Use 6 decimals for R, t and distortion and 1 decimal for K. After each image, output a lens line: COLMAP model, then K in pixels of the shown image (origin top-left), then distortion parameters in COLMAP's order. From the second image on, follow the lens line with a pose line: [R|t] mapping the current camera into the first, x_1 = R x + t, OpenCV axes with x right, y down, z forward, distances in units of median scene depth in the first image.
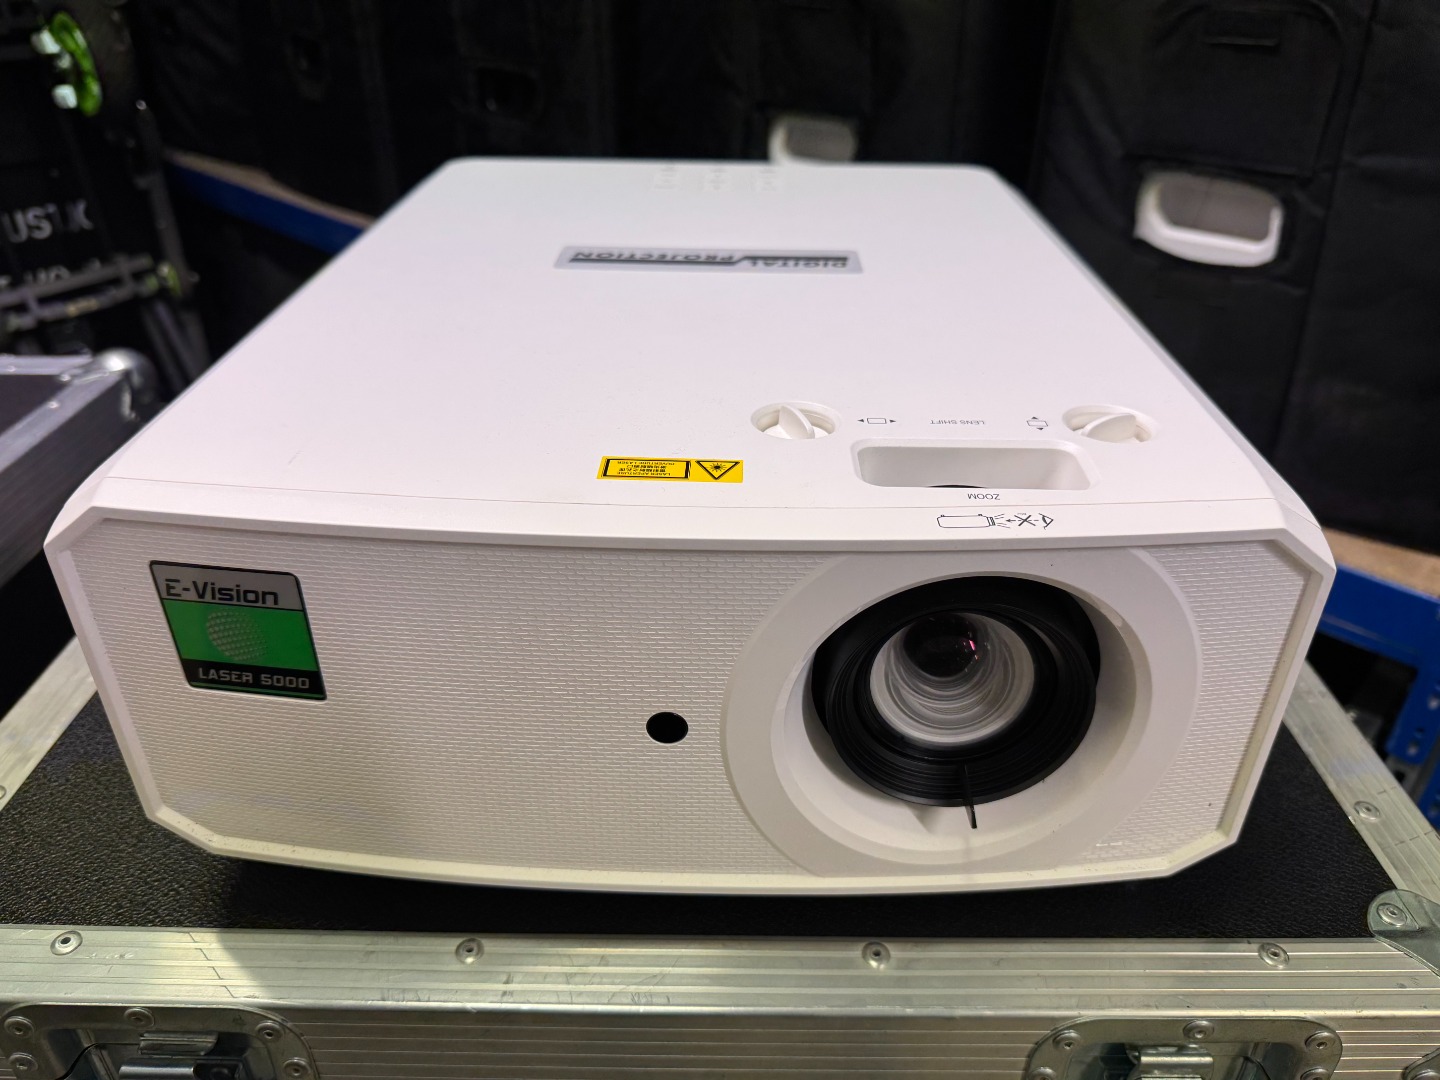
lens RADIAL K [[1009.7, 0, 738.5], [0, 1009.7, 542.0], [0, 0, 1]] dist [0.025117, -0.053682]
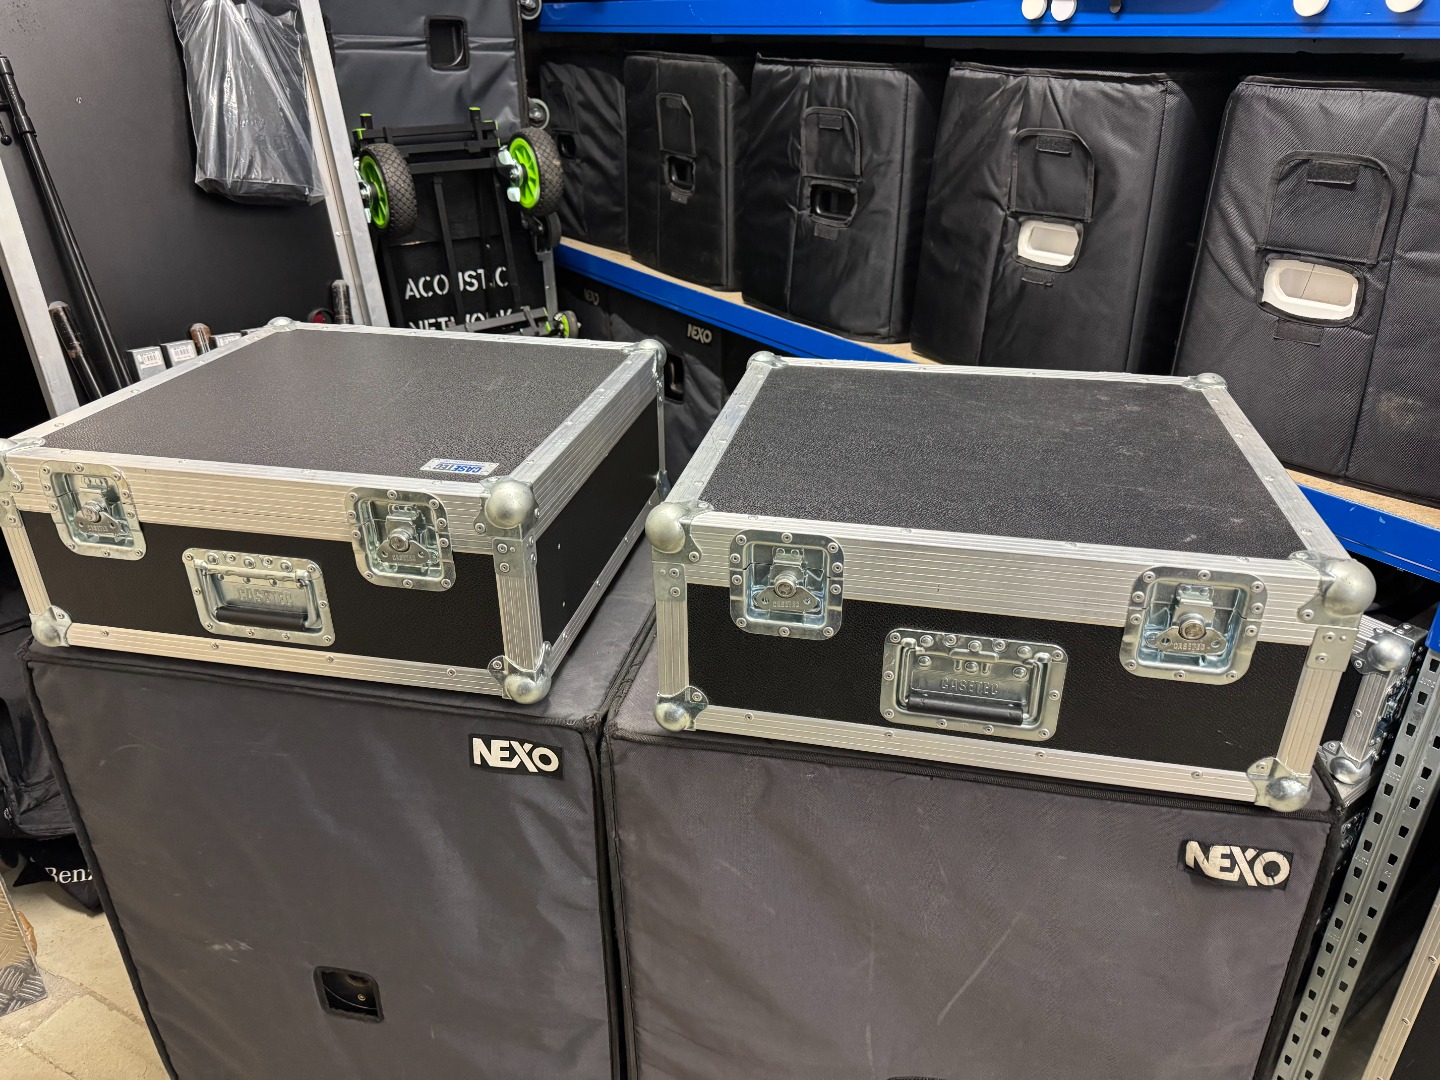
lens RADIAL K [[1011.3, 0, 739.8], [0, 1011.3, 538.8], [0, 0, 1]] dist [0.010241, -0.034086]
pose [[0.979984, 0.076548, -0.183772, -0.218955], [-0.092579, 0.992463, -0.080291, 0.705449], [0.176240, 0.095697, 0.979684, -1.697326]]
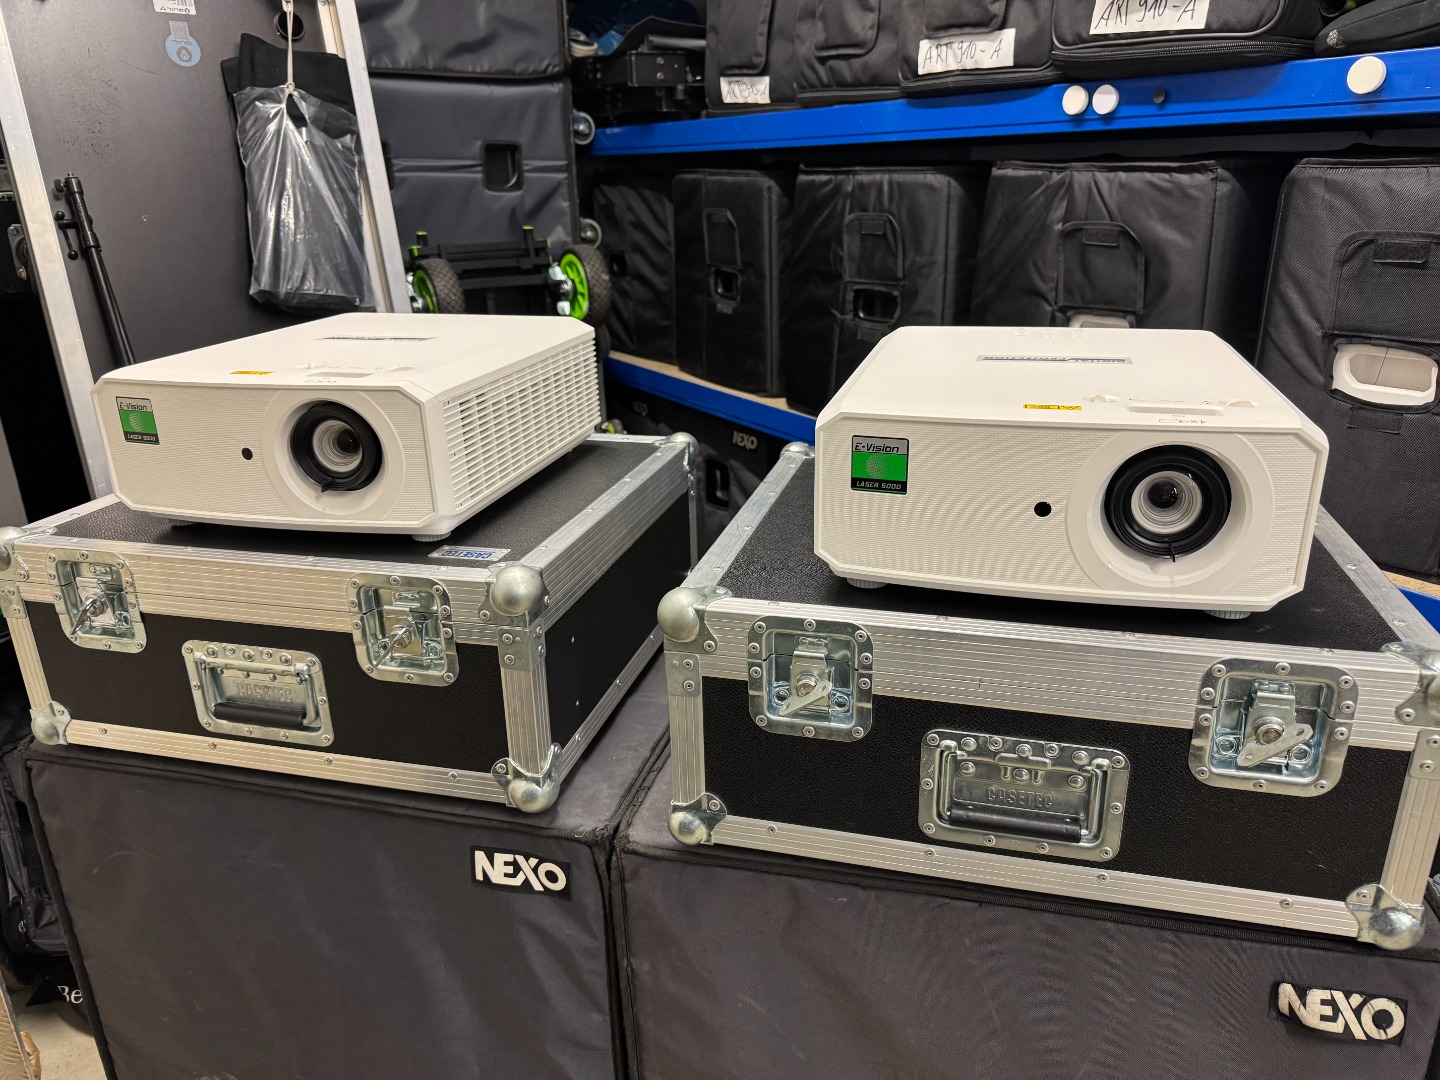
lens RADIAL K [[1009.7, 0, 738.5], [0, 1009.7, 542.0], [0, 0, 1]] dist [0.025117, -0.053682]
pose [[0.966677, 0.053562, -0.250333, -0.155738], [-0.103433, 0.976216, -0.190537, 0.761373], [0.234173, 0.210081, 0.949225, -1.445266]]
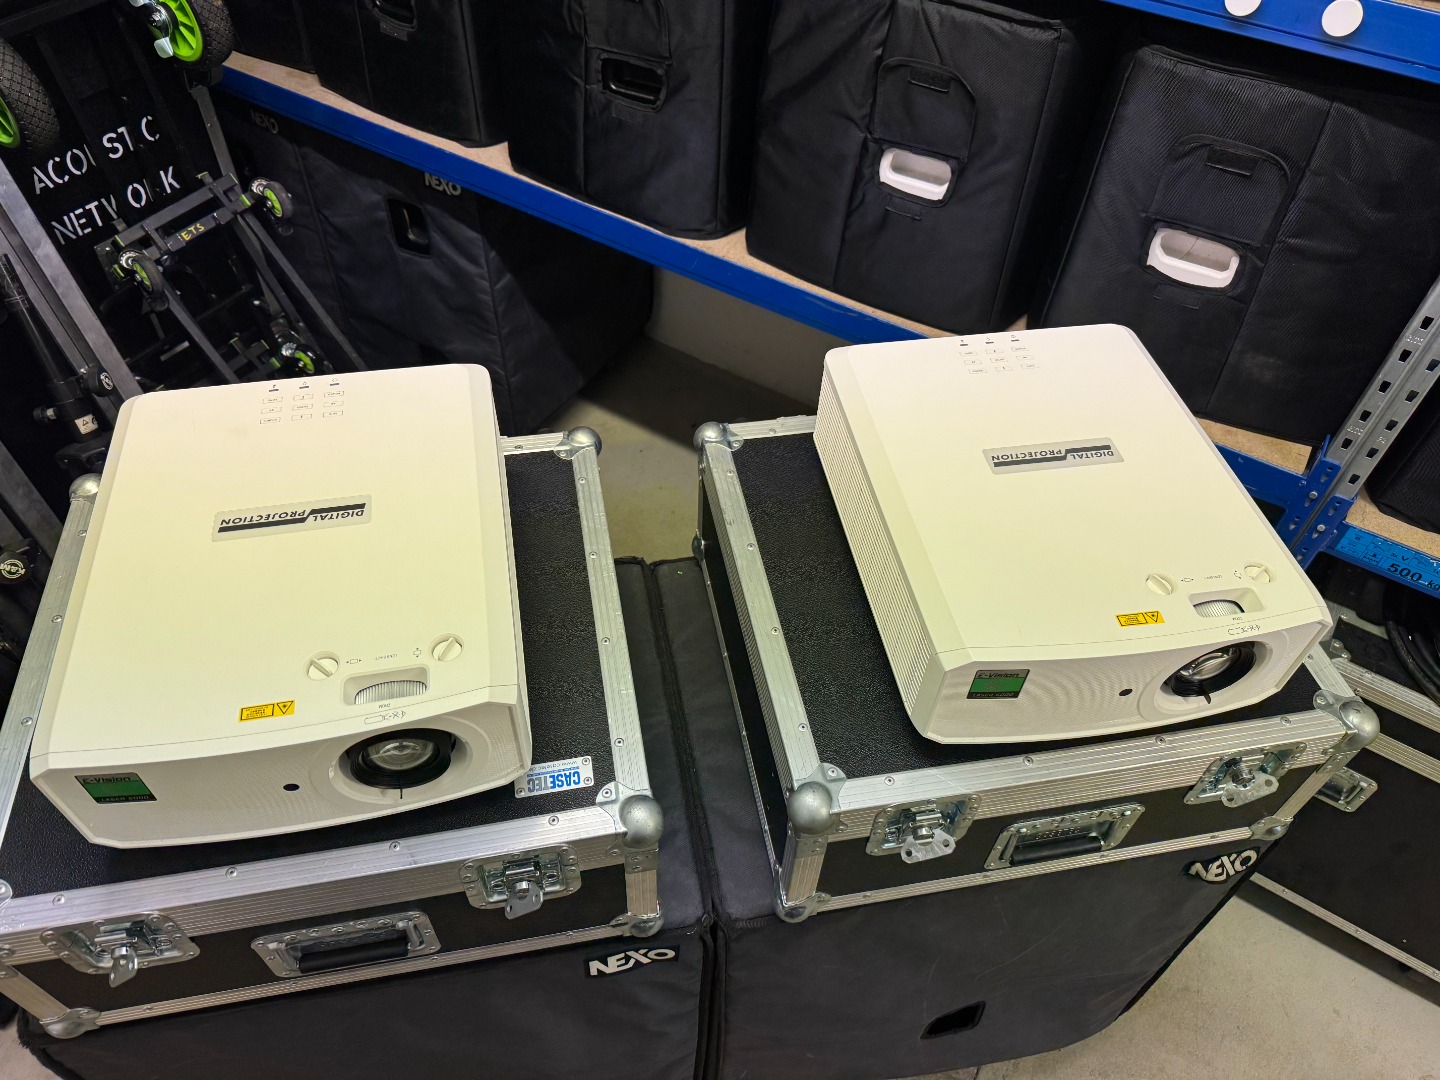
lens RADIAL K [[1020.2, 0, 721.0], [0, 1020.2, 517.9], [0, 0, 1]] dist [0.021424, -0.038483]
pose [[0.983248, -0.115379, 0.141106, -1.499348], [0.071243, 0.955836, 0.285136, -1.174713], [-0.167773, -0.270306, 0.948044, -1.457147]]
